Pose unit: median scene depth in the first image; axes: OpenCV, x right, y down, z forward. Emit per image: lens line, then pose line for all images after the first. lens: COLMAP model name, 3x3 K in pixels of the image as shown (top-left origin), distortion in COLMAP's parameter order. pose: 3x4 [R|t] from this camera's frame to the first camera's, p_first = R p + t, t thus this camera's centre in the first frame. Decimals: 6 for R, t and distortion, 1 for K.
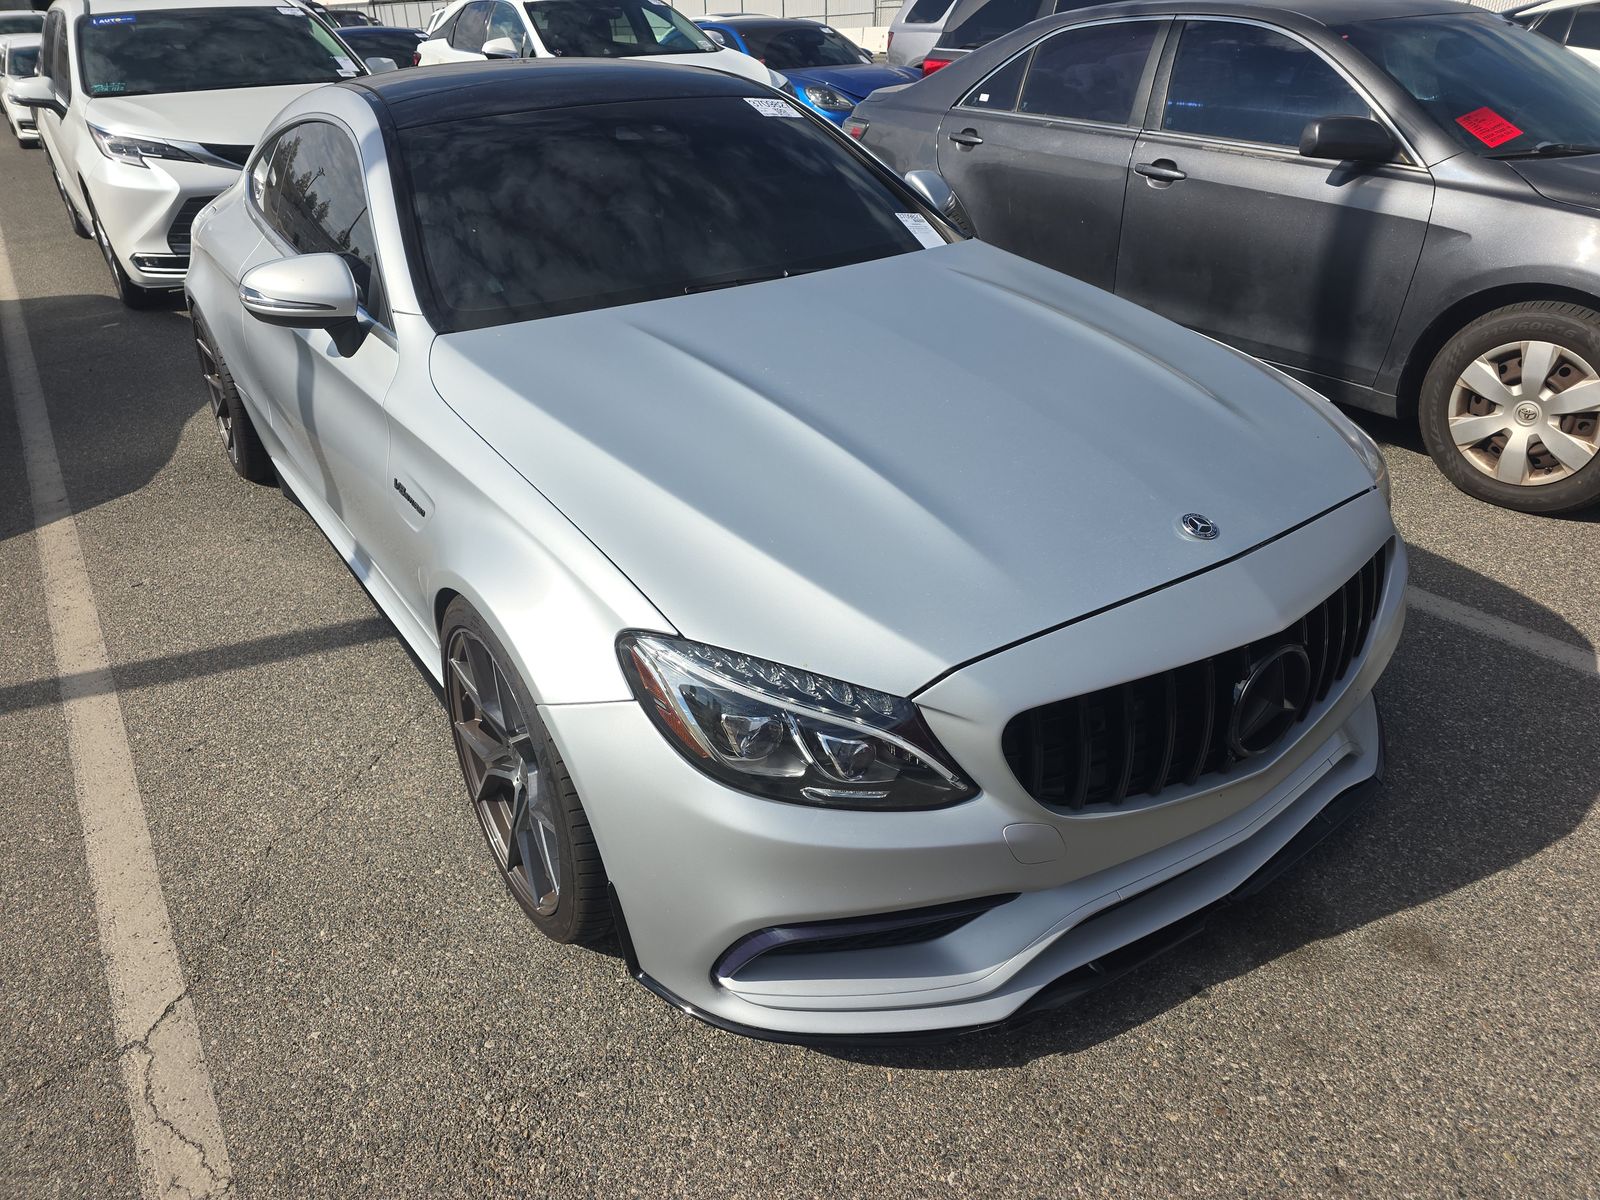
lens RADIAL K [[1039.4, 0, 792.1], [0, 1039.4, 597.8], [0, 0, 1]] dist [0.043229, -0.039711]
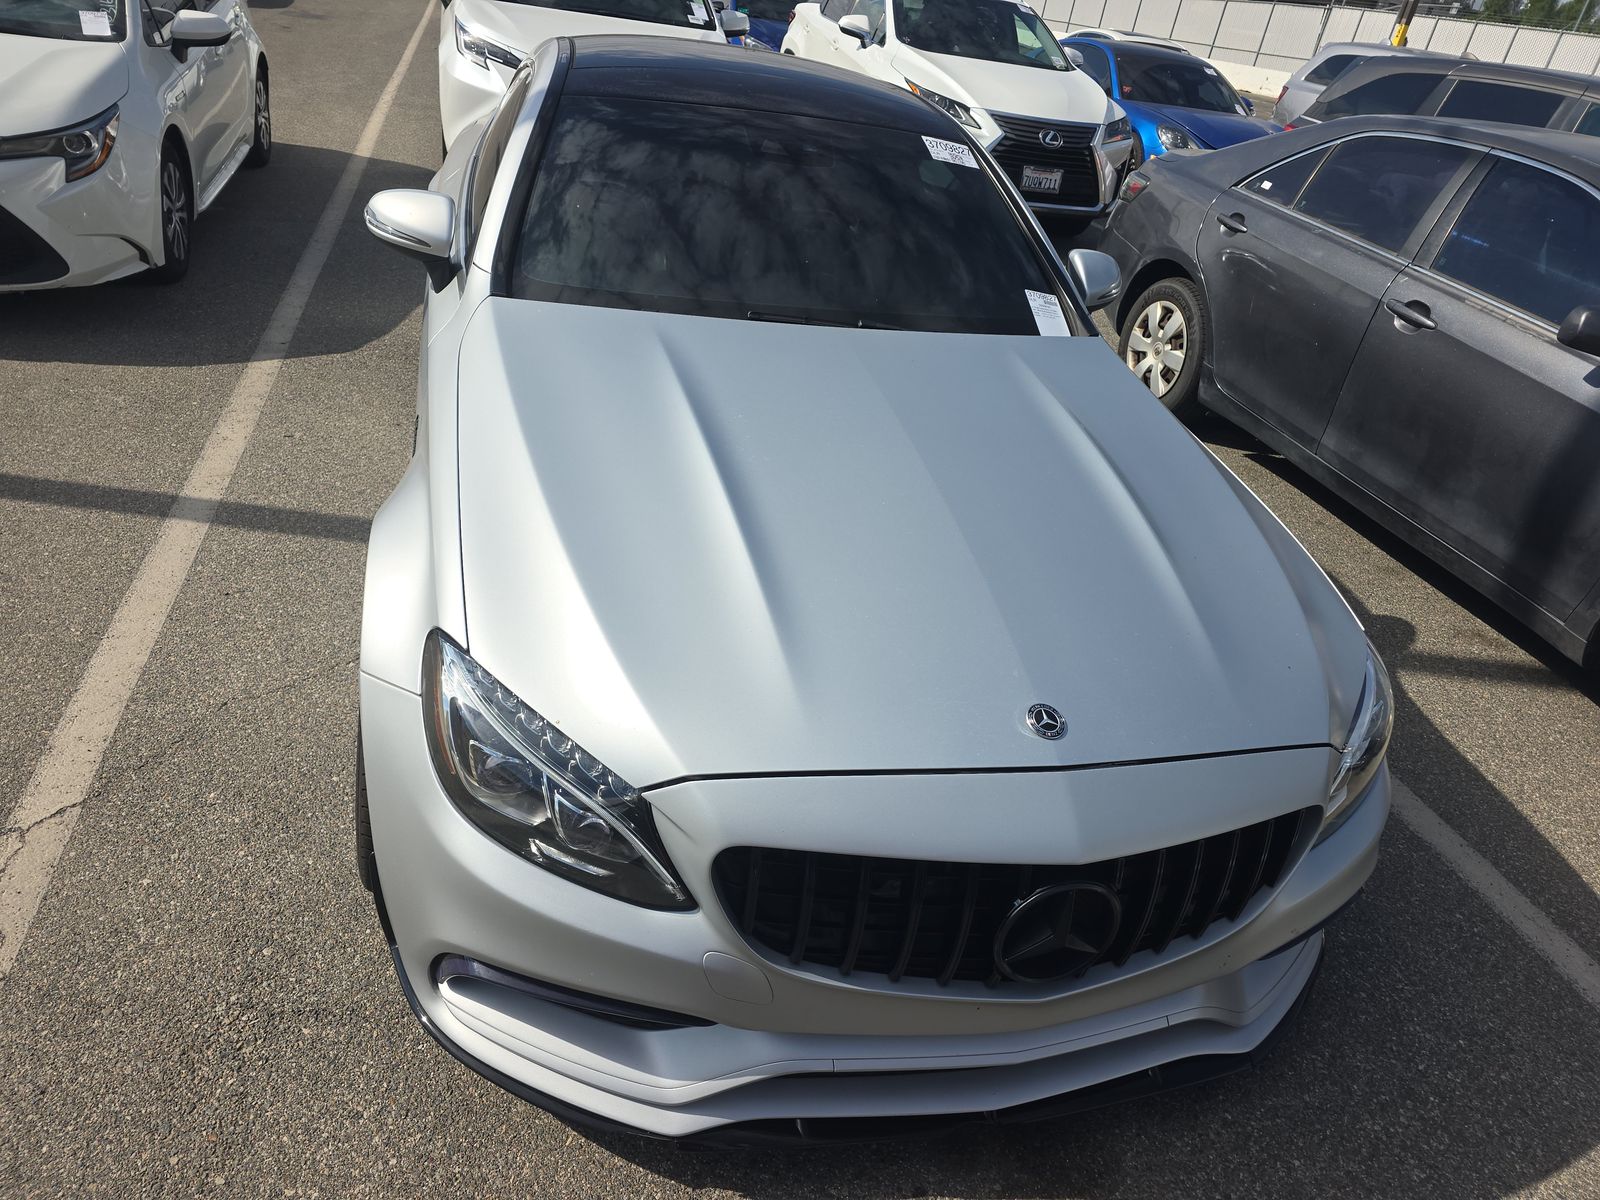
lens RADIAL K [[1039.4, 0, 792.1], [0, 1039.4, 597.8], [0, 0, 1]] dist [0.043229, -0.039711]
pose [[0.924595, 0.316042, -0.212699, 0.197590], [-0.314076, 0.948383, 0.043893, -0.080360], [0.215592, 0.026220, 0.976131, 0.039782]]
